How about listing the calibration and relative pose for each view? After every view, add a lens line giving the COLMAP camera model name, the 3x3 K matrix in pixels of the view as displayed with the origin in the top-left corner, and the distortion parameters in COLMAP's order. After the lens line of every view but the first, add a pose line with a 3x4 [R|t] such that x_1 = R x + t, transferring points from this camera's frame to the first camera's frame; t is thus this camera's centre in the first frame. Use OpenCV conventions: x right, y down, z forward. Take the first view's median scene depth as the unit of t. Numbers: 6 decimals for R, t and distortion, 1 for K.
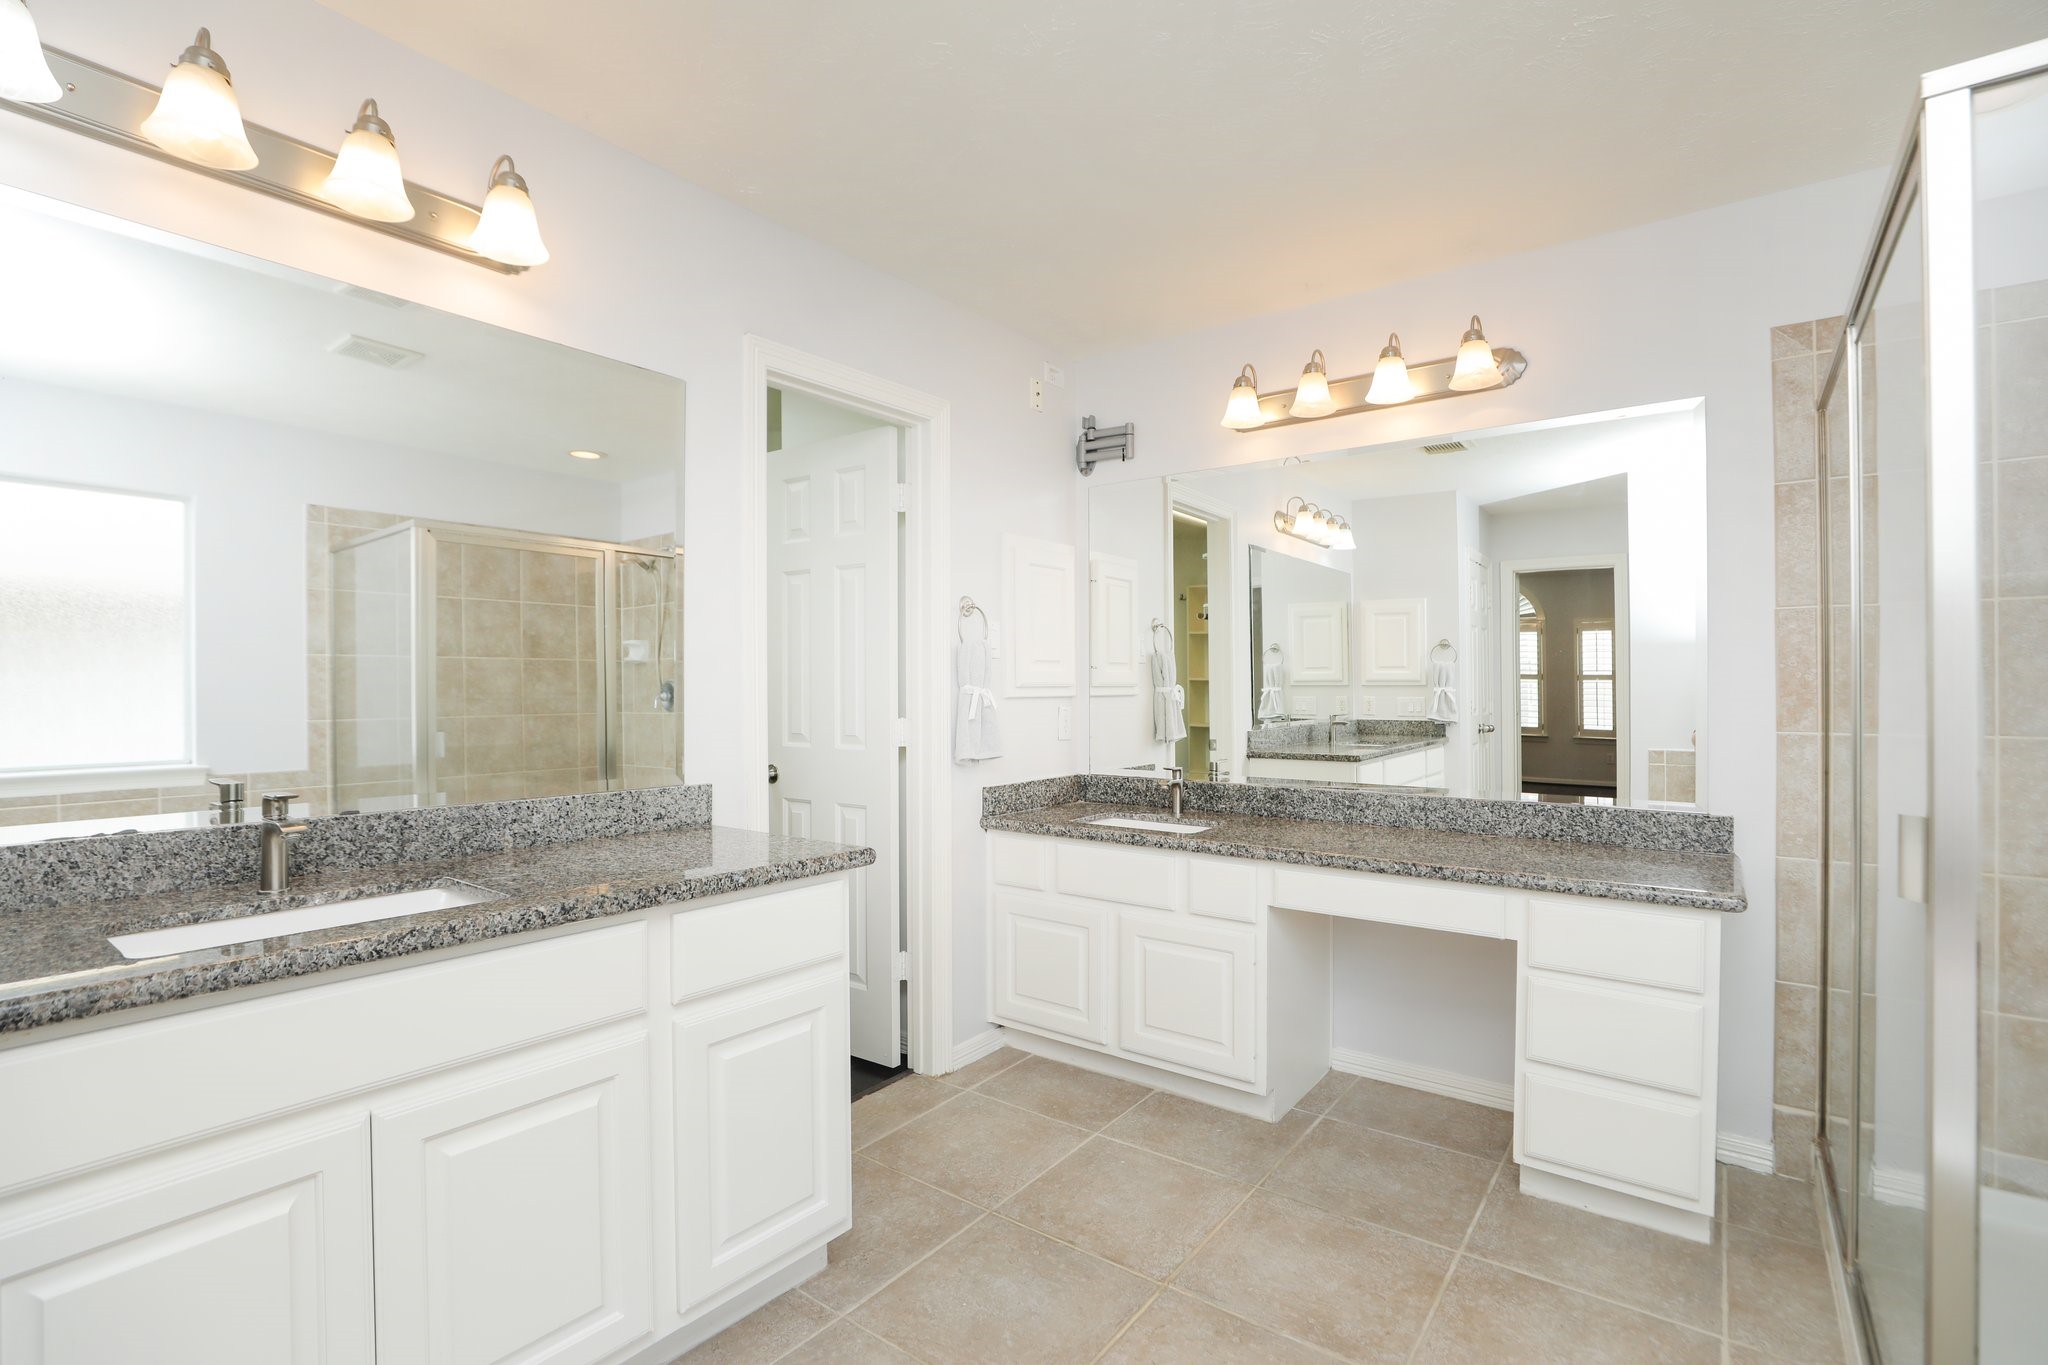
lens RADIAL K [[935.8, 0, 1028.8], [0, 935.8, 684.1], [0, 0, 1]] dist [-0.013990, -0.001192]
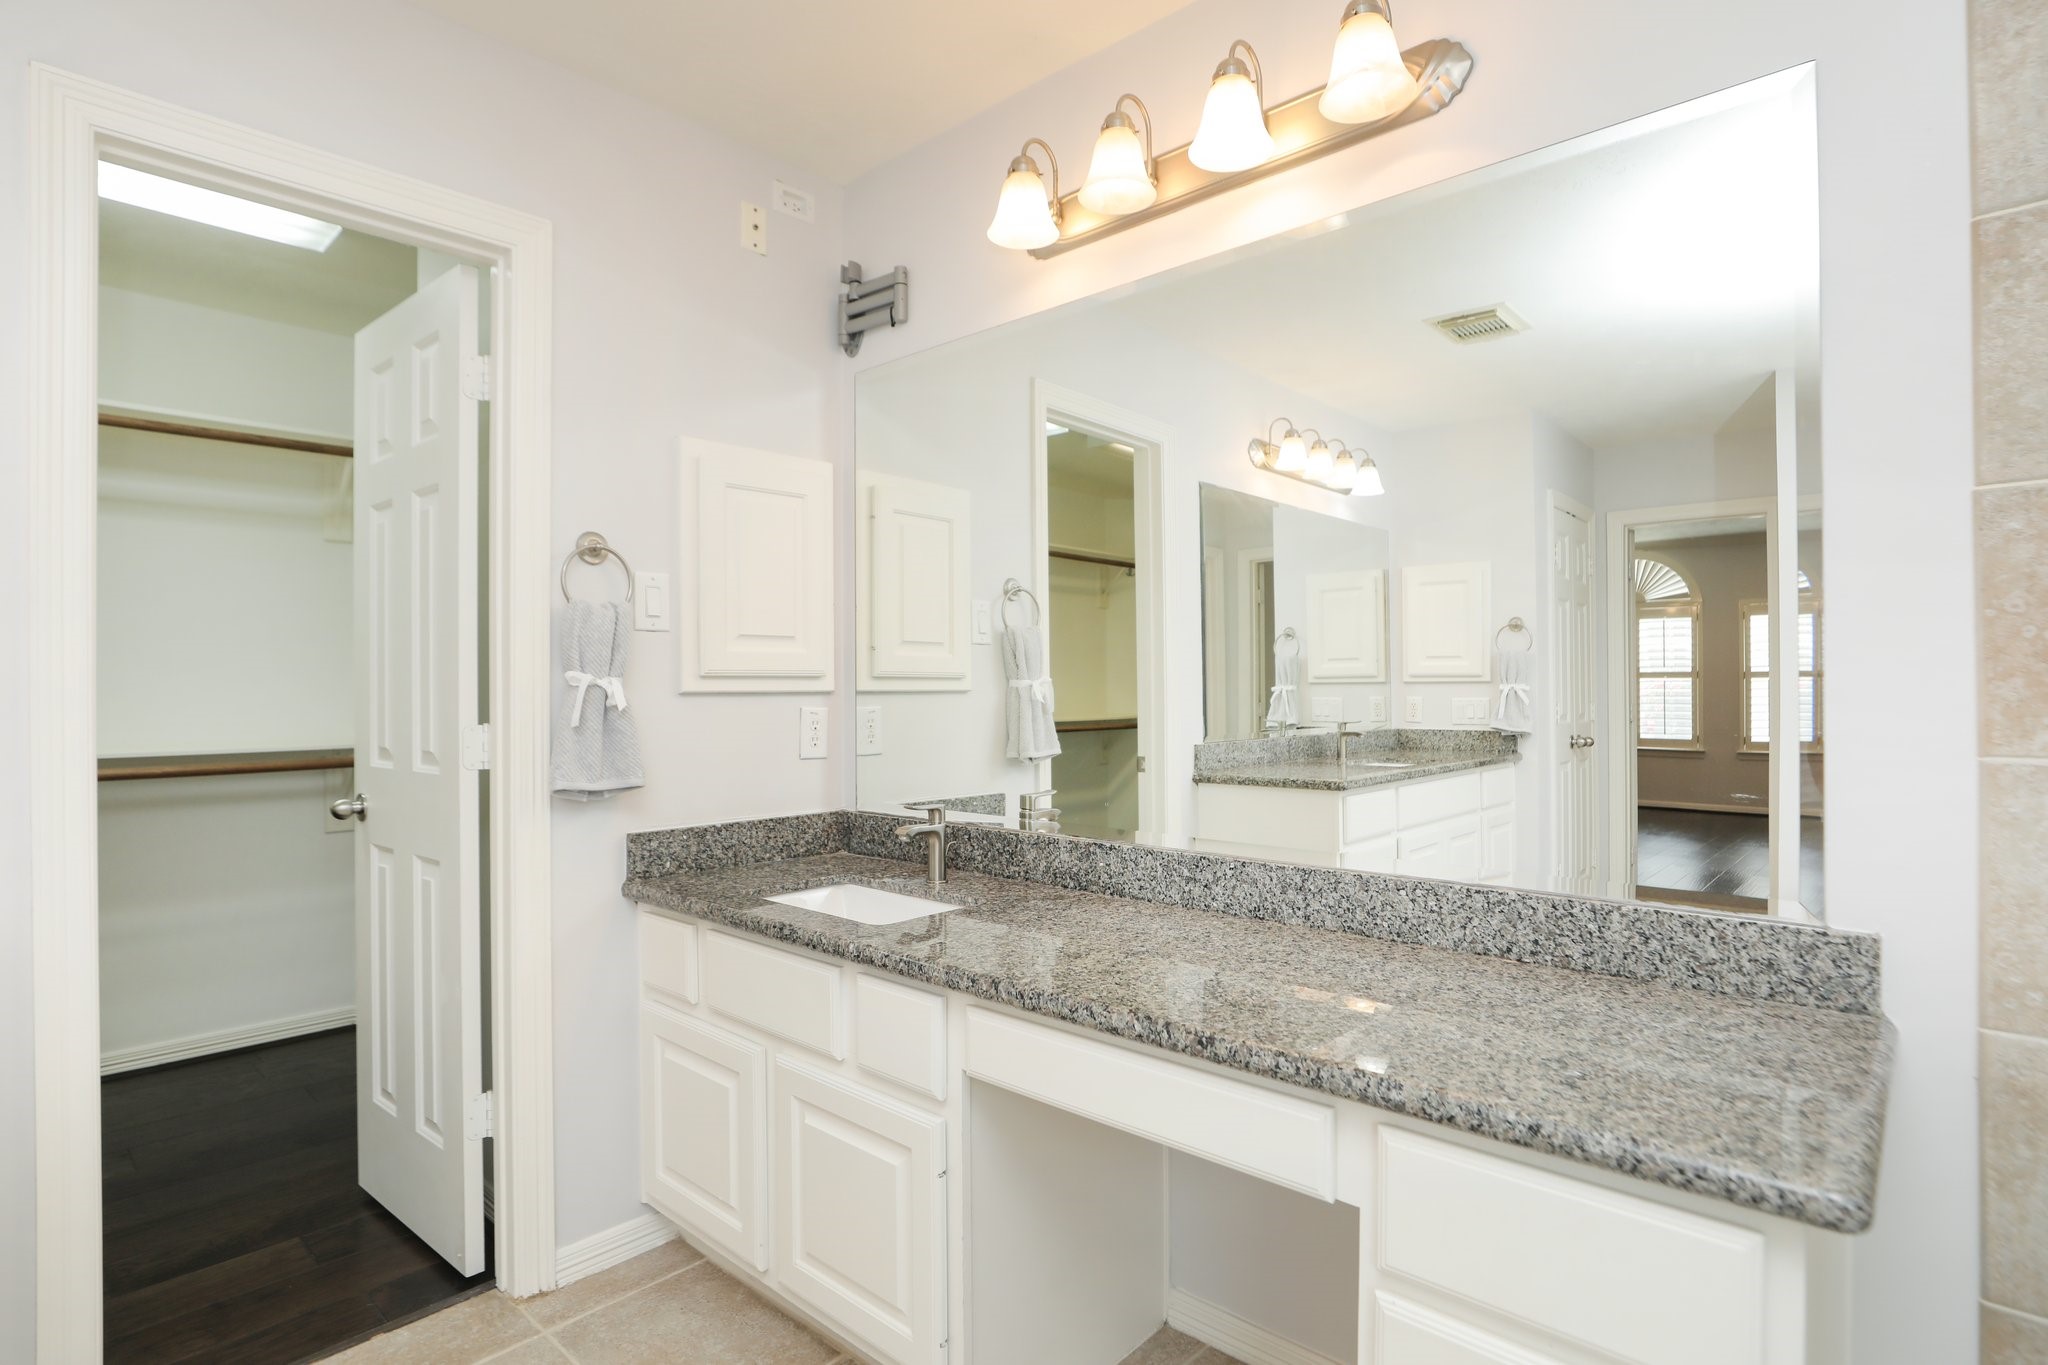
lens RADIAL K [[1035.6, 0, 1016.1], [0, 1035.6, 685.2], [0, 0, 1]] dist [-0.016965, 0.006044]
pose [[0.994754, -0.002081, -0.102278, 0.269774], [0.001770, 0.999994, -0.003134, 0.011602], [0.102284, 0.002937, 0.994751, 0.312942]]
